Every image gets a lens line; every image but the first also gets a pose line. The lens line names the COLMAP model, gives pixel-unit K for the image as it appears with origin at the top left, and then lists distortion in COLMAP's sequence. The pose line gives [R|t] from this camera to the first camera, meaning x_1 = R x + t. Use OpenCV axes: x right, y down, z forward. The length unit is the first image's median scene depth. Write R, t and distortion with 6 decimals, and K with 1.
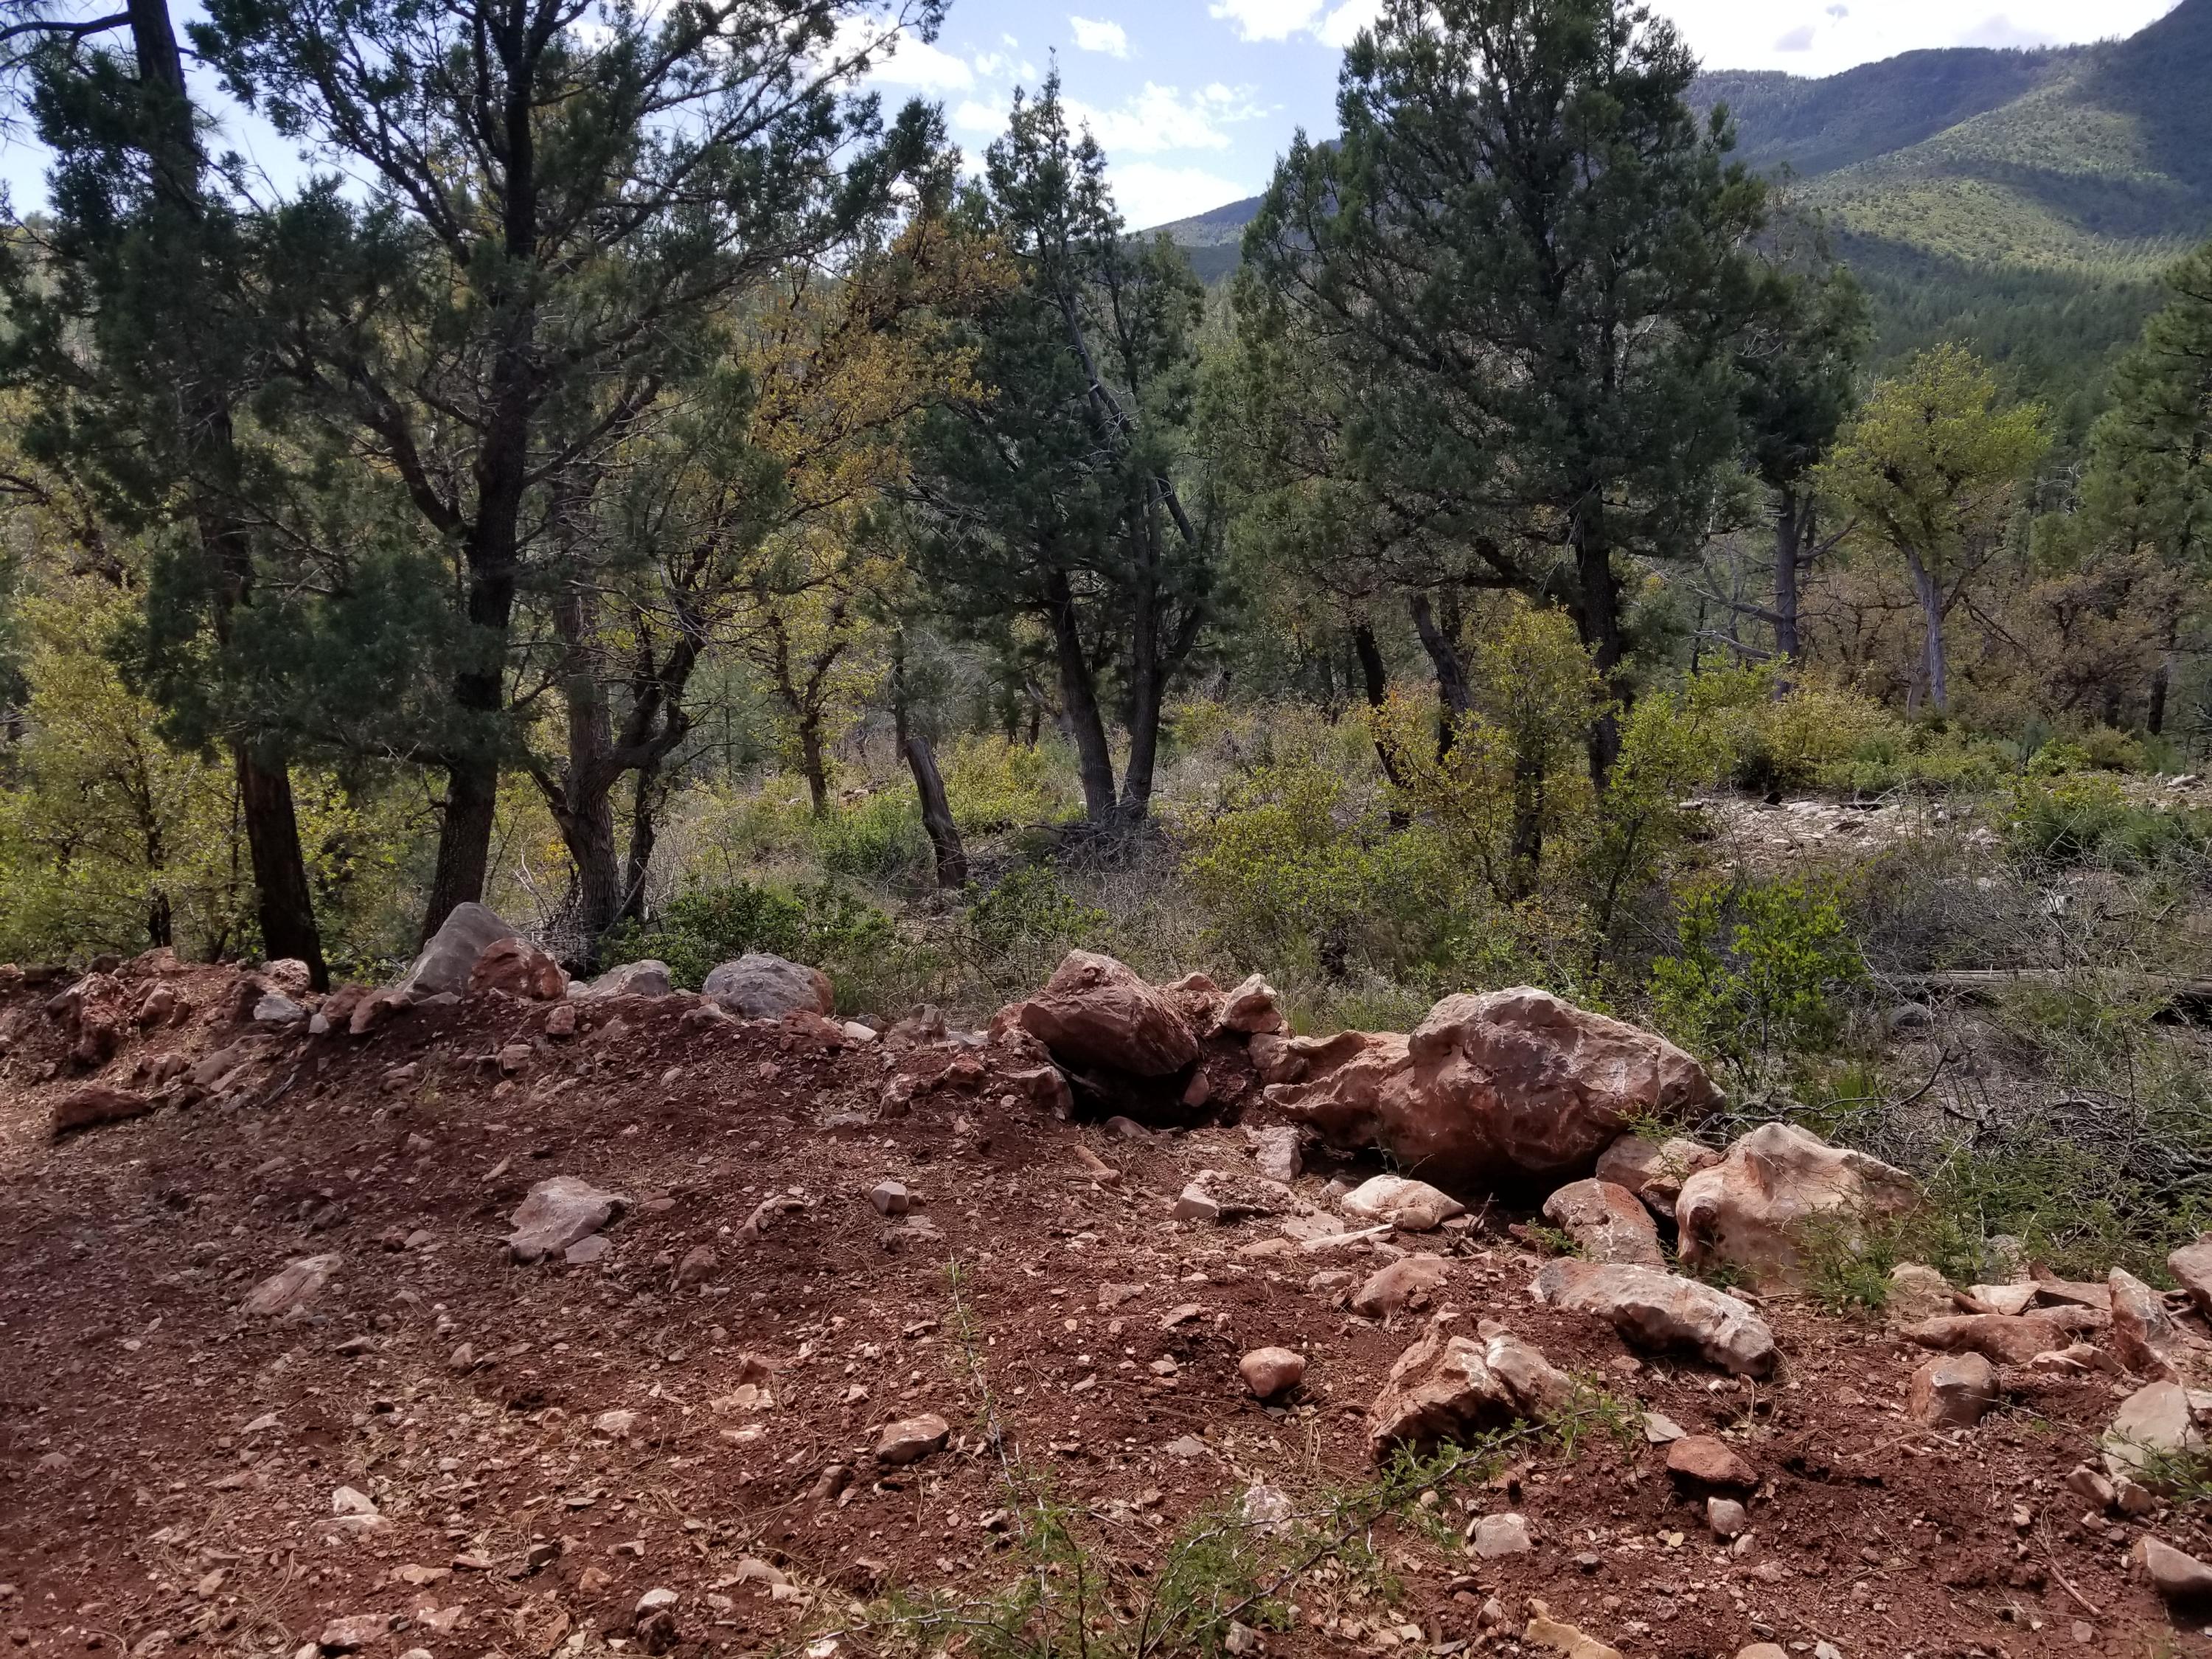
lens RADIAL K [[1687.7, 0, 1096.5], [0, 1687.7, 826.3], [0, 0, 1]] dist [0.052811, -0.094226]
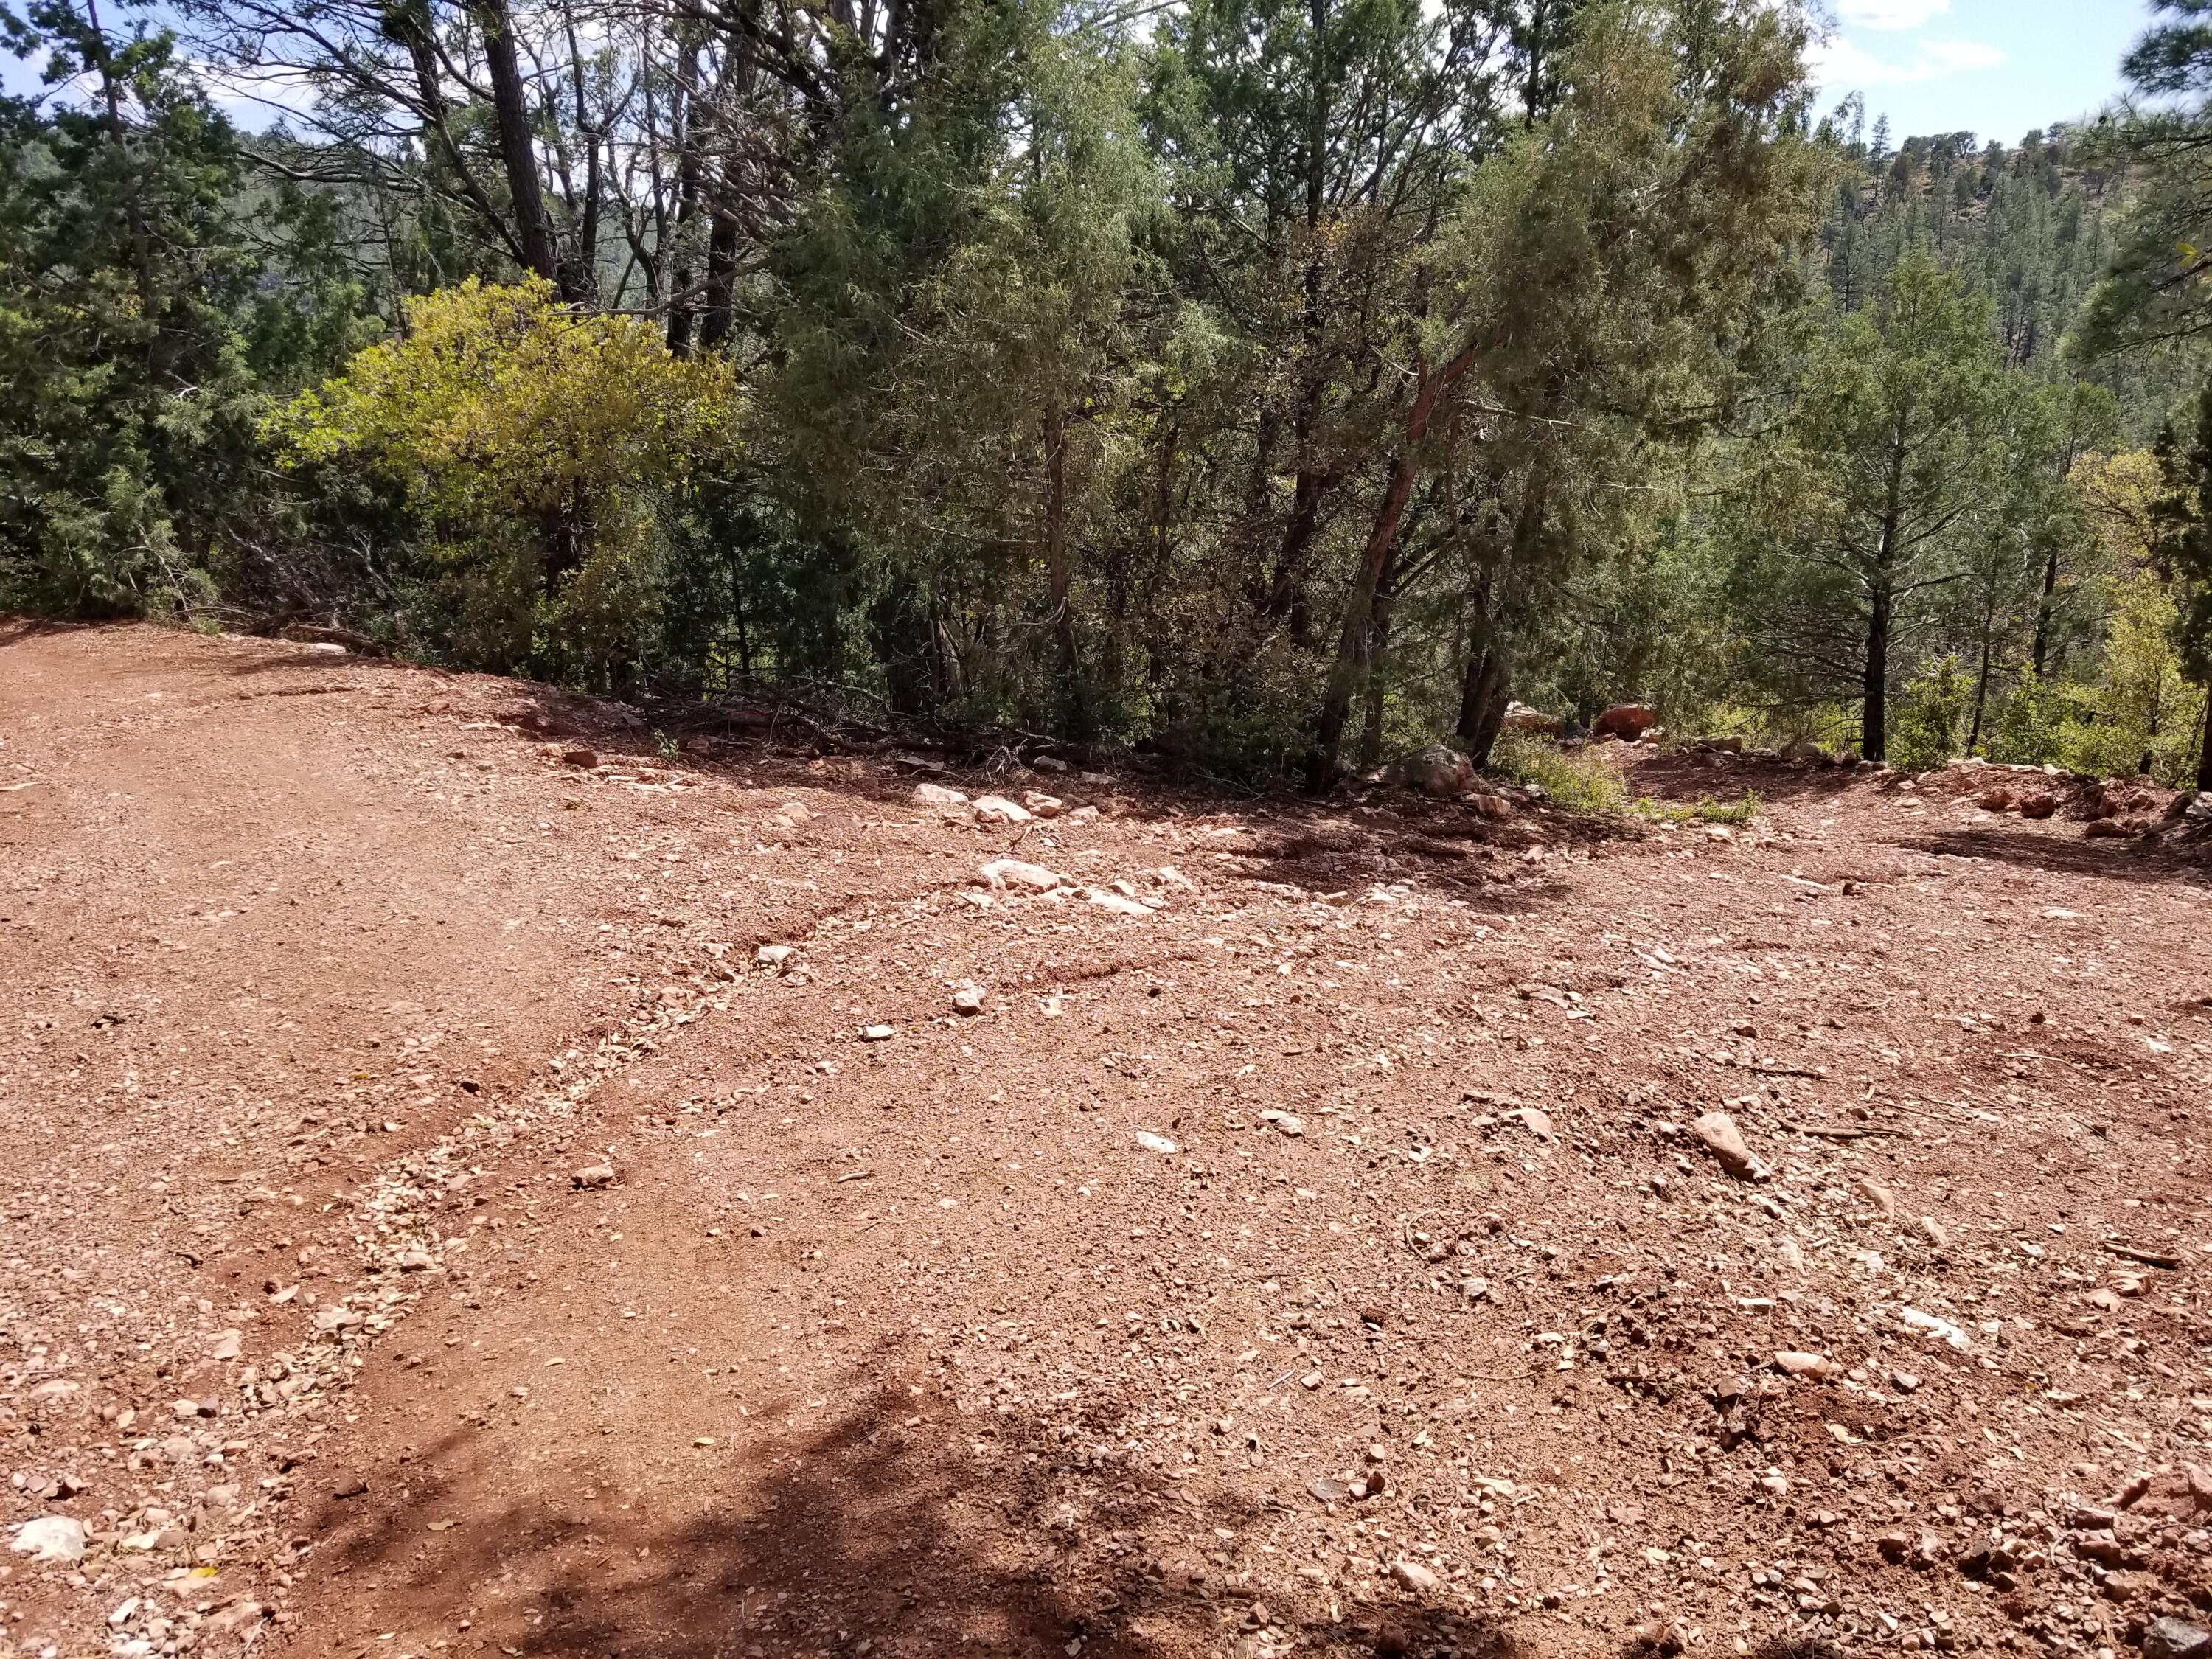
lens RADIAL K [[1687.7, 0, 1102.9], [0, 1687.7, 796.0], [0, 0, 1]] dist [0.052811, -0.094226]
pose [[0.499961, 0.215867, -0.838713, 0.550510], [-0.185678, 0.972636, 0.139652, 0.046531], [0.845909, 0.085910, 0.526362, -1.155358]]
